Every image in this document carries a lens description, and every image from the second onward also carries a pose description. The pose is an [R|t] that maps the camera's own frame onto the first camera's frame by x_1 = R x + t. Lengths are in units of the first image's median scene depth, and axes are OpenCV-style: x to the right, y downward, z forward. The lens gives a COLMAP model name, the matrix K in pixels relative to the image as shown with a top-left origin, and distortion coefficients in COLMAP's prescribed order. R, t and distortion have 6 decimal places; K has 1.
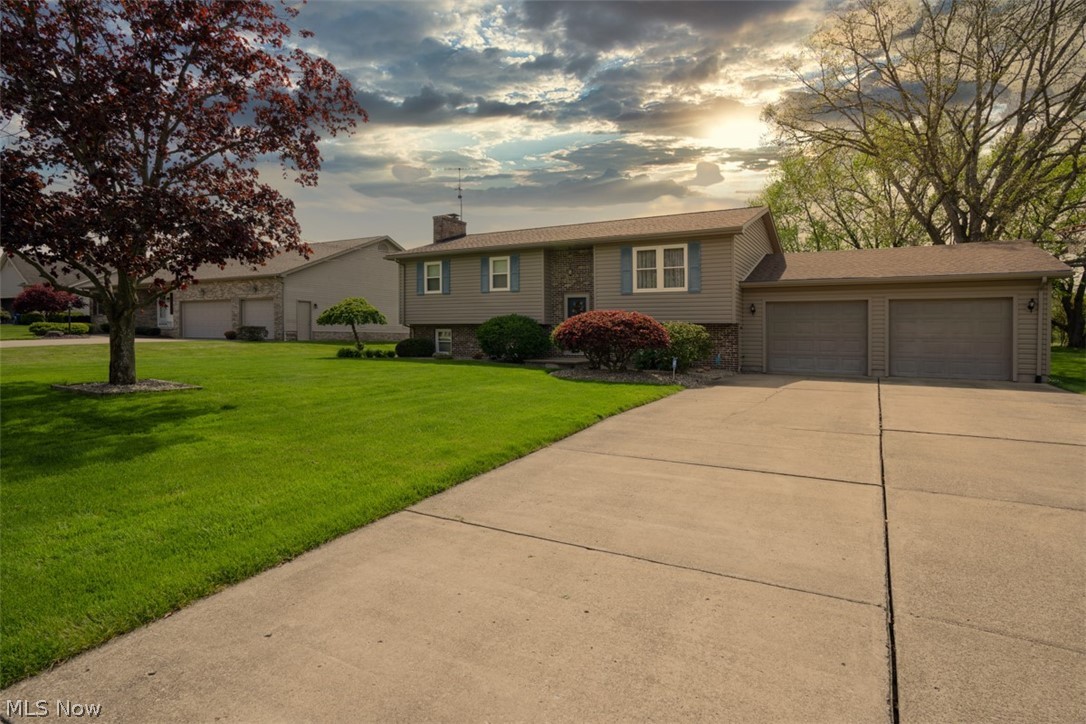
lens RADIAL K [[568.5, 0, 543.4], [0, 568.5, 342.0], [0, 0, 1]] dist [-0.003440, -0.000256]
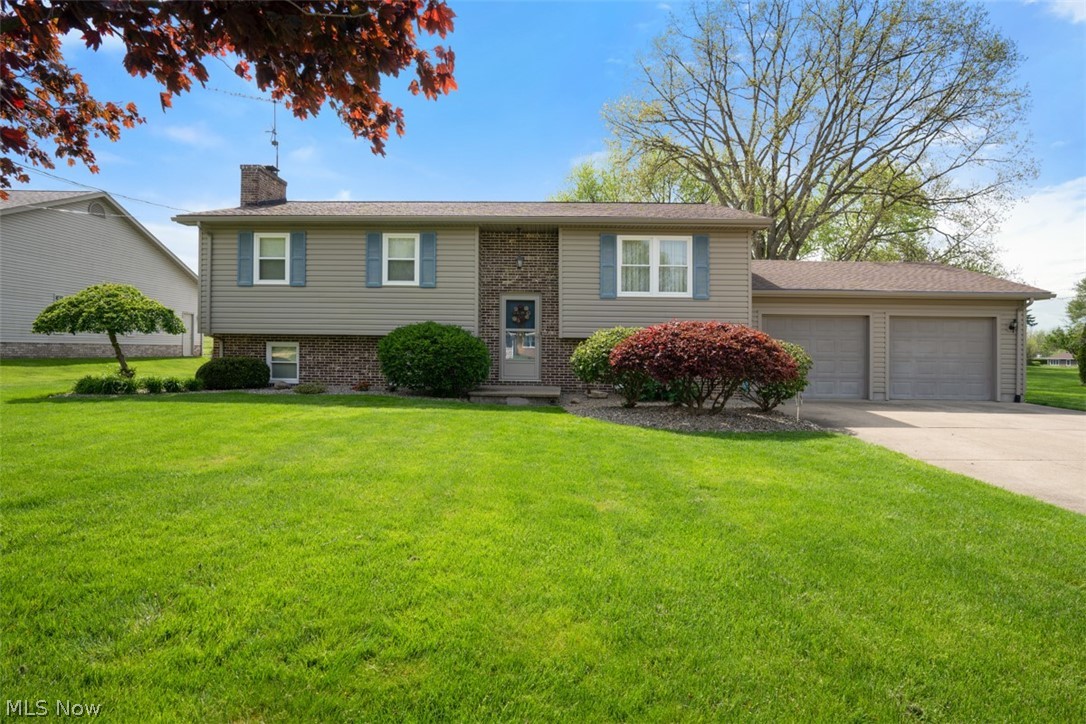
lens RADIAL K [[568.5, 0, 543.4], [0, 568.5, 342.0], [0, 0, 1]] dist [-0.003440, -0.000256]
pose [[0.881392, 0.005197, 0.472356, -0.249980], [0.000875, 0.999920, -0.012633, -0.016771], [-0.472384, 0.011548, 0.881317, 0.358888]]
